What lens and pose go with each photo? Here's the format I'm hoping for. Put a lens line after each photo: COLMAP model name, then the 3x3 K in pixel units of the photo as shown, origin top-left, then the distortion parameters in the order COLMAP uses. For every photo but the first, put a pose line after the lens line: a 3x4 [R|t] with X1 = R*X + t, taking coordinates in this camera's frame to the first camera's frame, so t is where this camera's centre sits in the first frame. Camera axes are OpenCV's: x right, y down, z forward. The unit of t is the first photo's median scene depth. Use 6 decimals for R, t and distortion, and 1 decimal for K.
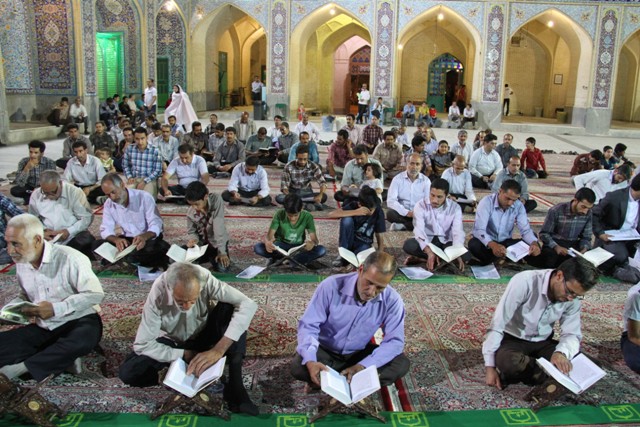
lens RADIAL K [[533.3, 0, 332.7], [0, 533.3, 210.3], [0, 0, 1]] dist [-0.178672, 0.124379]
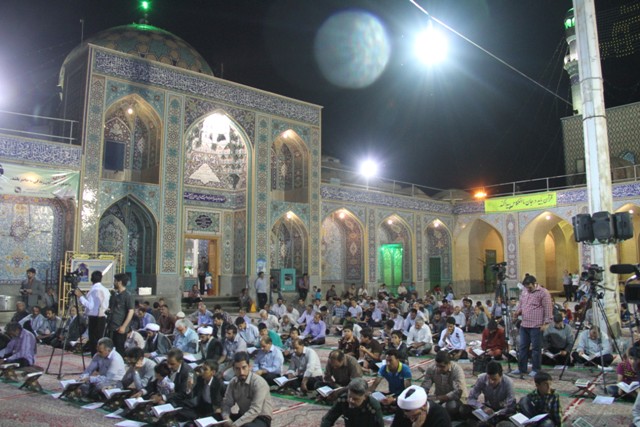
lens RADIAL K [[533.3, 0, 321.7], [0, 533.3, 210.8], [0, 0, 1]] dist [-0.178672, 0.124379]
pose [[0.776441, -0.108147, -0.620841, 0.373795], [-0.116513, 0.943545, -0.310075, 0.082069], [0.619325, 0.313091, 0.720007, -0.321287]]
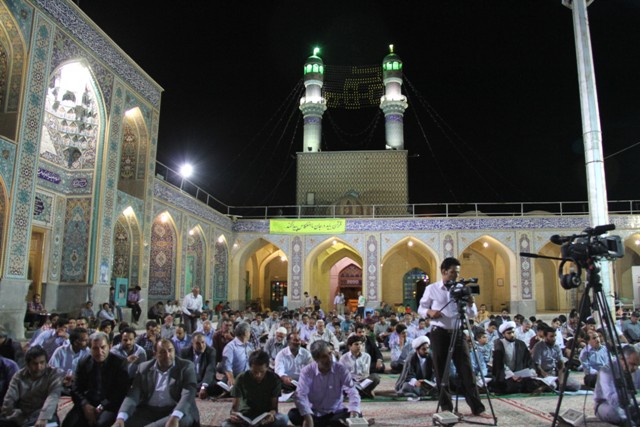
lens RADIAL K [[533.3, 0, 323.6], [0, 533.3, 214.9], [0, 0, 1]] dist [-0.178672, 0.124379]
pose [[0.998989, -0.018160, 0.041128, -0.088903], [0.032444, 0.924483, -0.379840, 0.101709], [-0.031124, 0.380790, 0.924138, -0.374650]]
